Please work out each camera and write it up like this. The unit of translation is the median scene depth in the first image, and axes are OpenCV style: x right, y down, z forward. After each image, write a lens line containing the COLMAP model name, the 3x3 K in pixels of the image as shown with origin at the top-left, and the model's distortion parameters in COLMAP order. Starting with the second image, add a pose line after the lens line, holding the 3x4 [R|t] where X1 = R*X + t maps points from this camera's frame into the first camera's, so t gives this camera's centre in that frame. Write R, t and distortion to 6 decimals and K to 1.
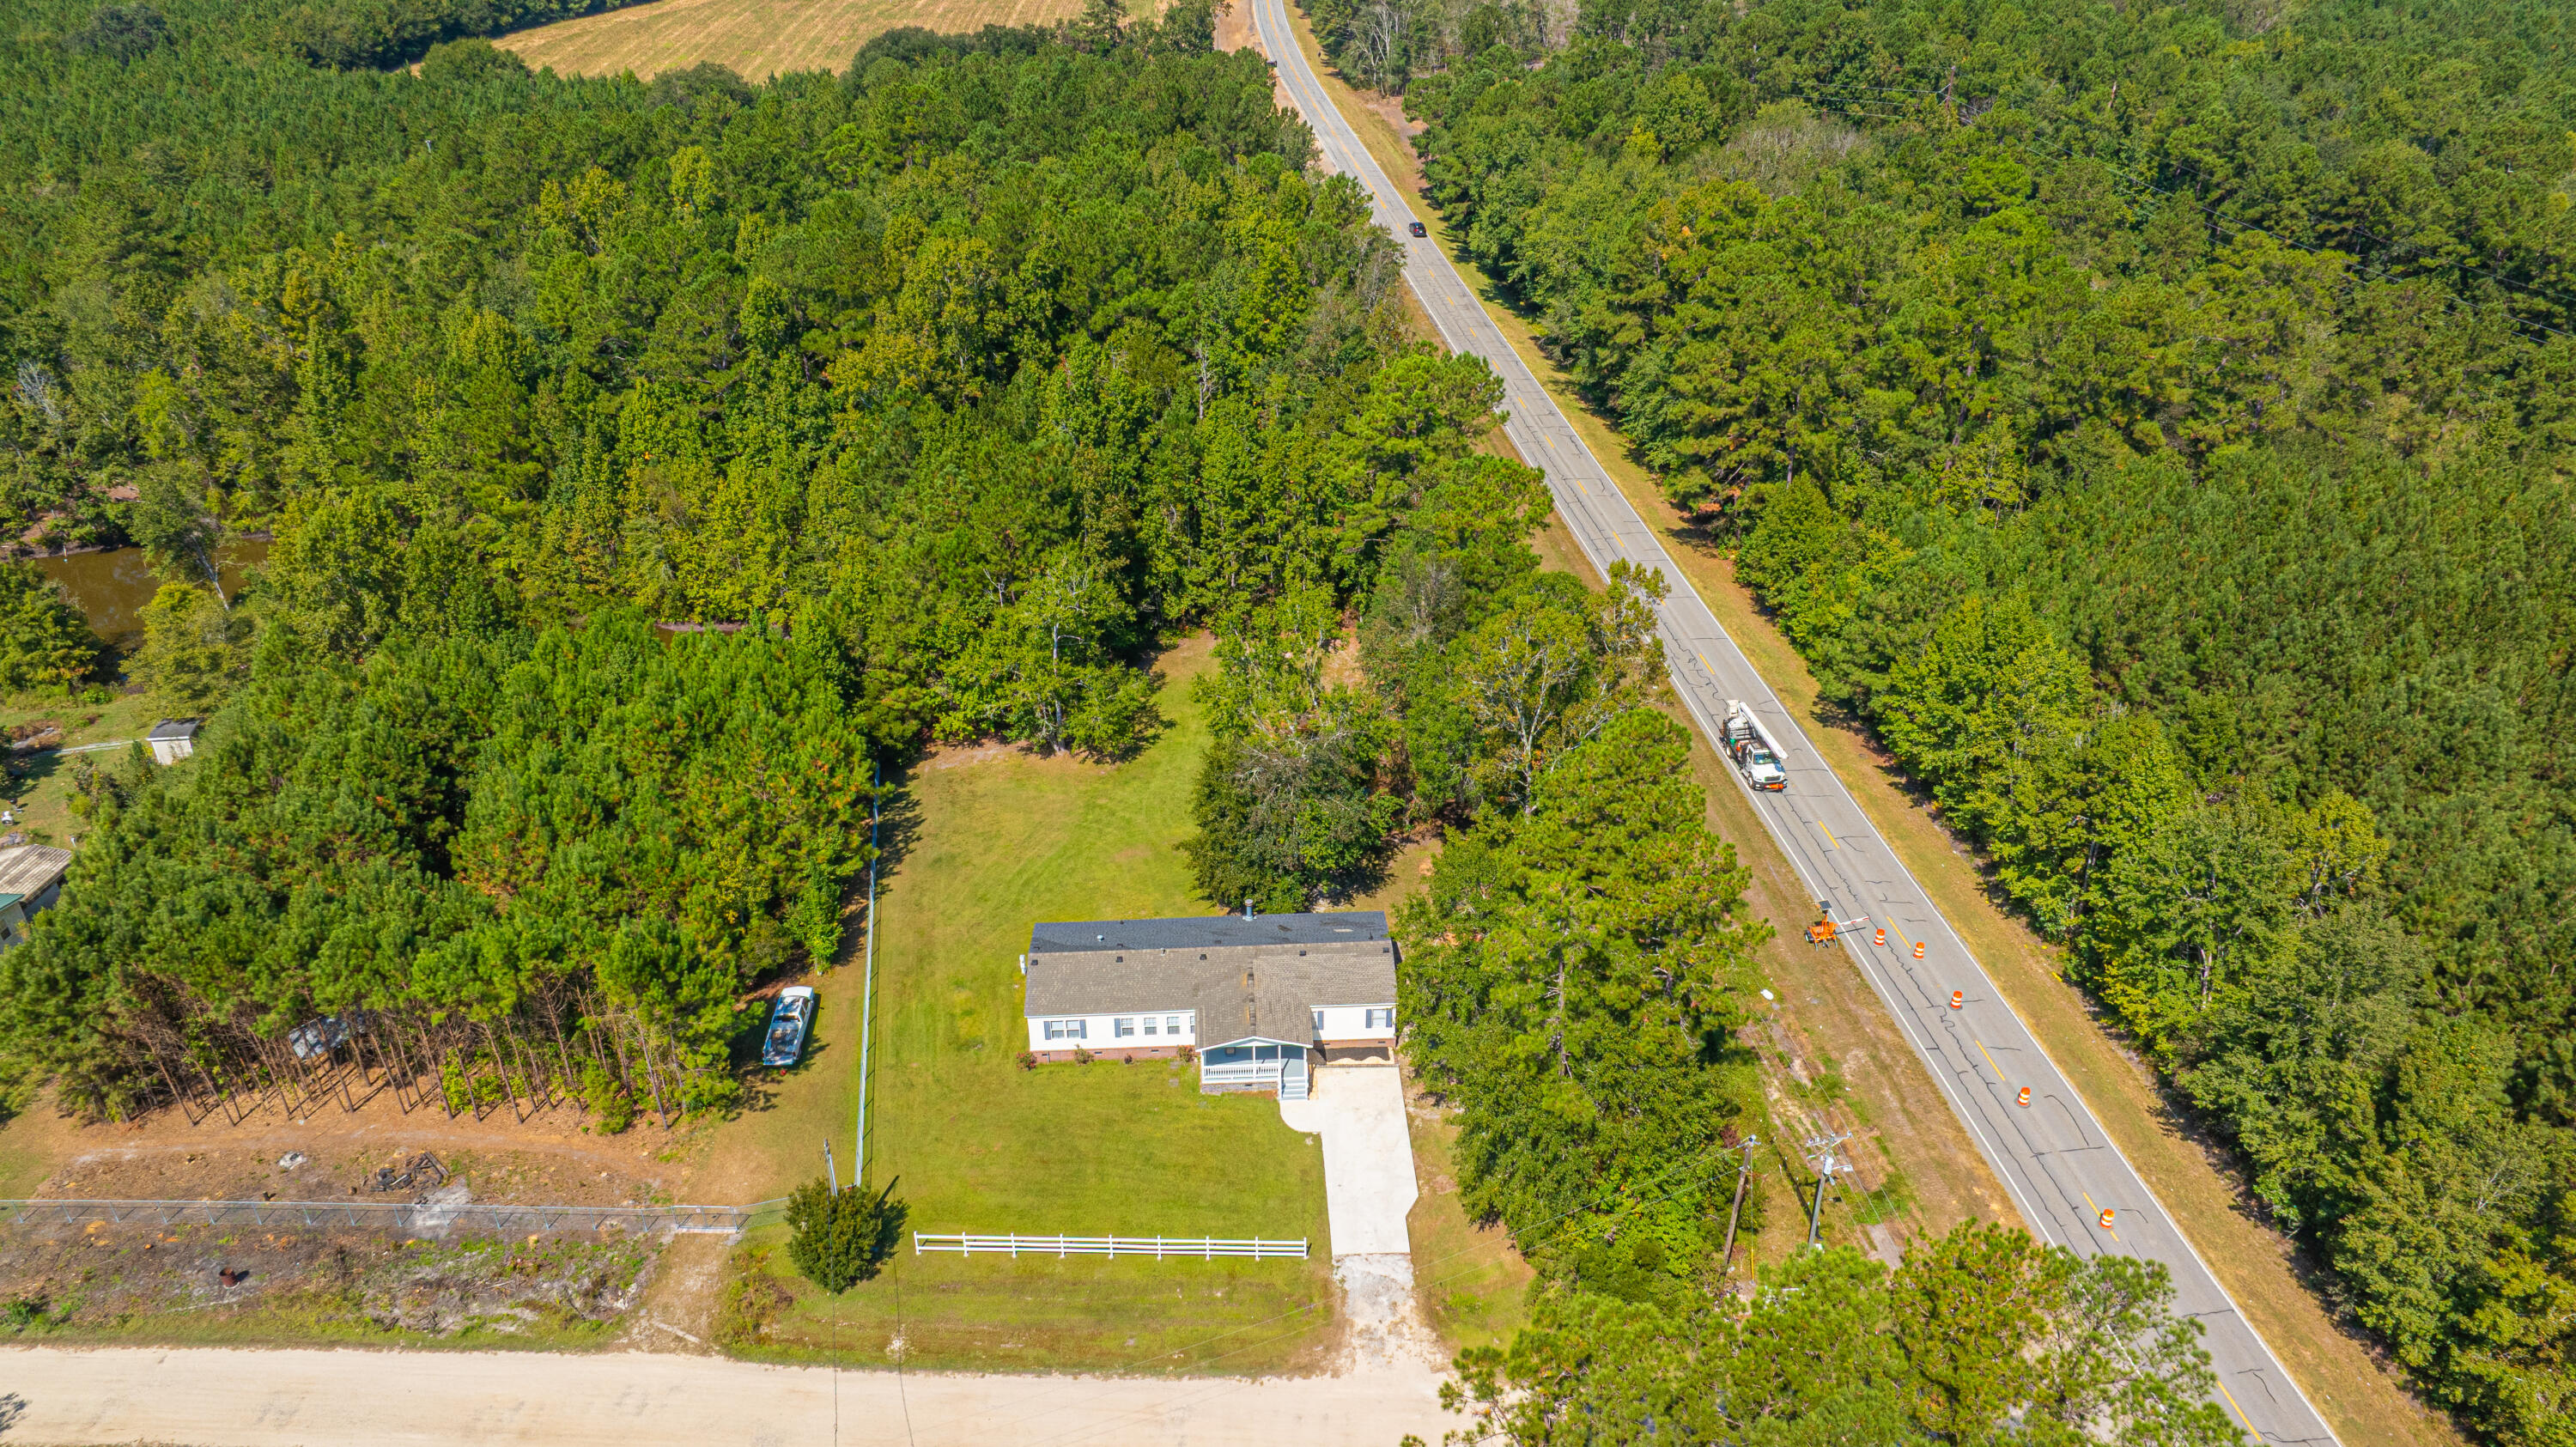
lens RADIAL K [[1810.8, 0, 1300.9], [0, 1810.8, 713.4], [0, 0, 1]] dist [-0.018317, -0.003609]
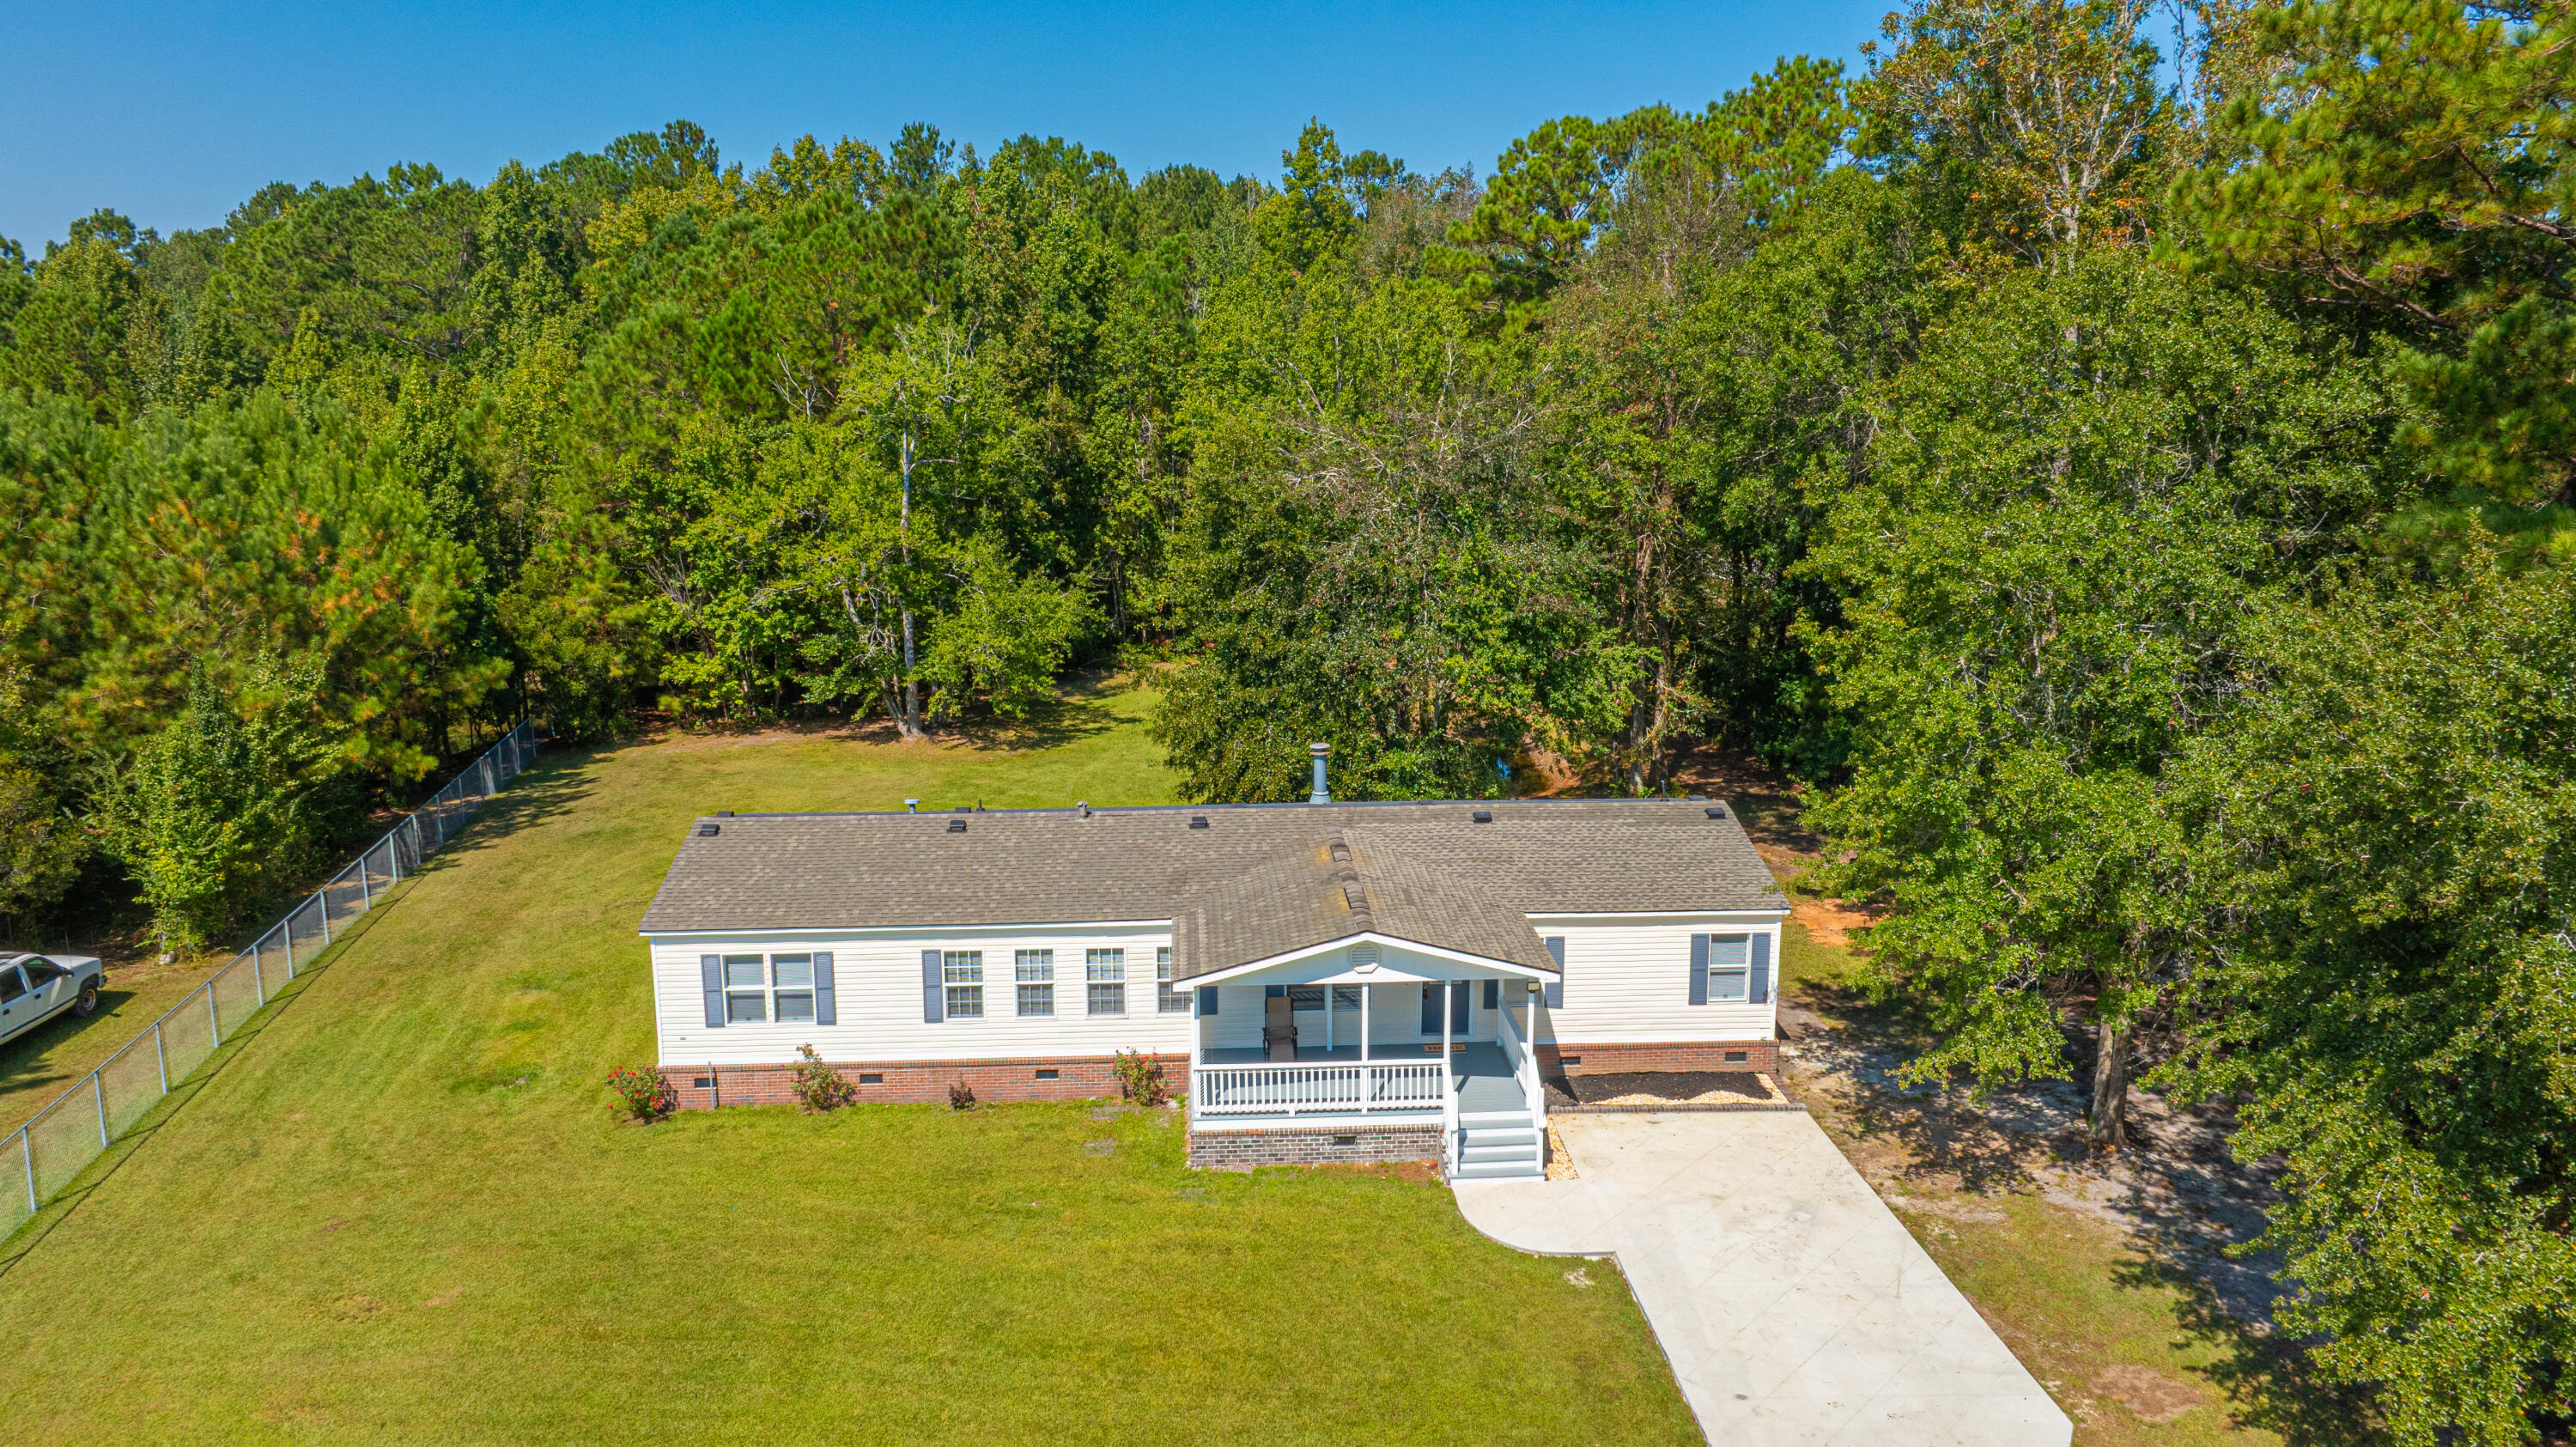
lens RADIAL K [[1811.9, 0, 1306.4], [0, 1811.9, 711.3], [0, 0, 1]] dist [-0.020421, -0.006683]
pose [[0.999902, -0.000759, 0.013949, -0.035166], [0.005292, 0.944673, -0.327970, 0.210901], [-0.012929, 0.328011, 0.944585, 0.611179]]
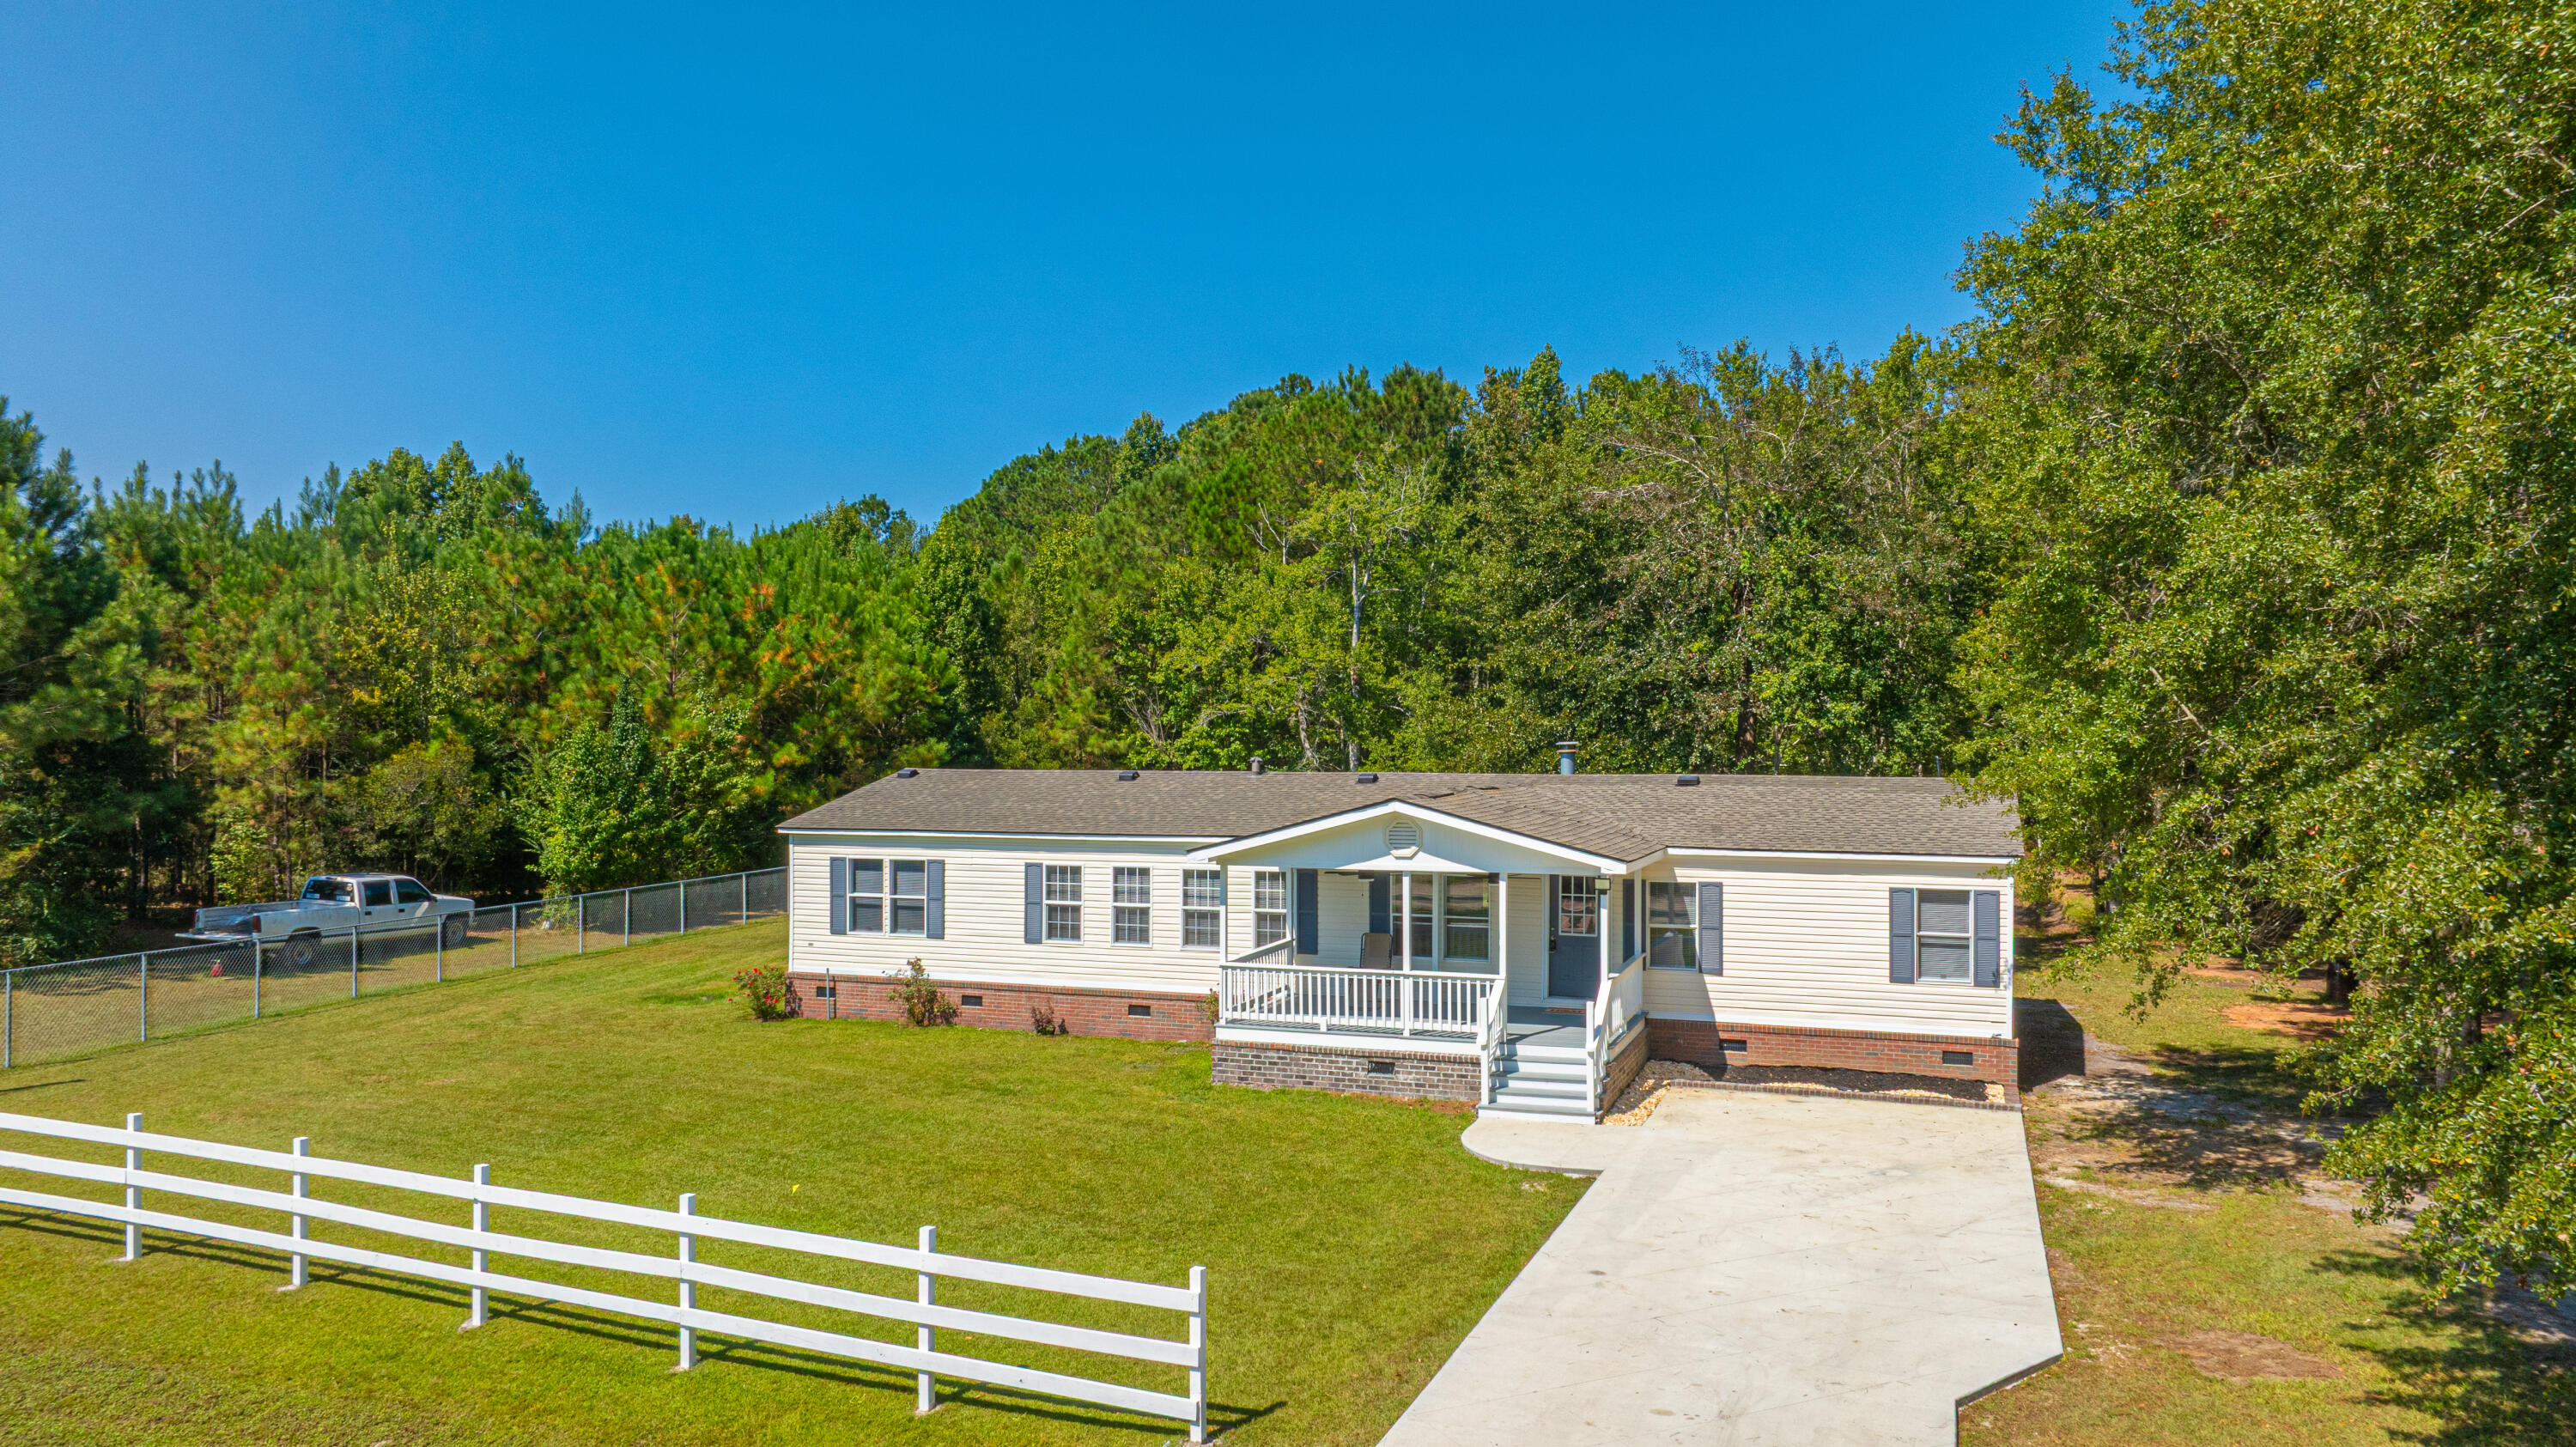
lens RADIAL K [[1810.8, 0, 1300.9], [0, 1810.8, 713.4], [0, 0, 1]] dist [-0.018317, -0.003609]
pose [[0.920308, -0.001735, -0.391191, 0.054048], [-0.196301, 0.862928, -0.465640, 0.252261], [0.338378, 0.505323, 0.793819, 0.682320]]
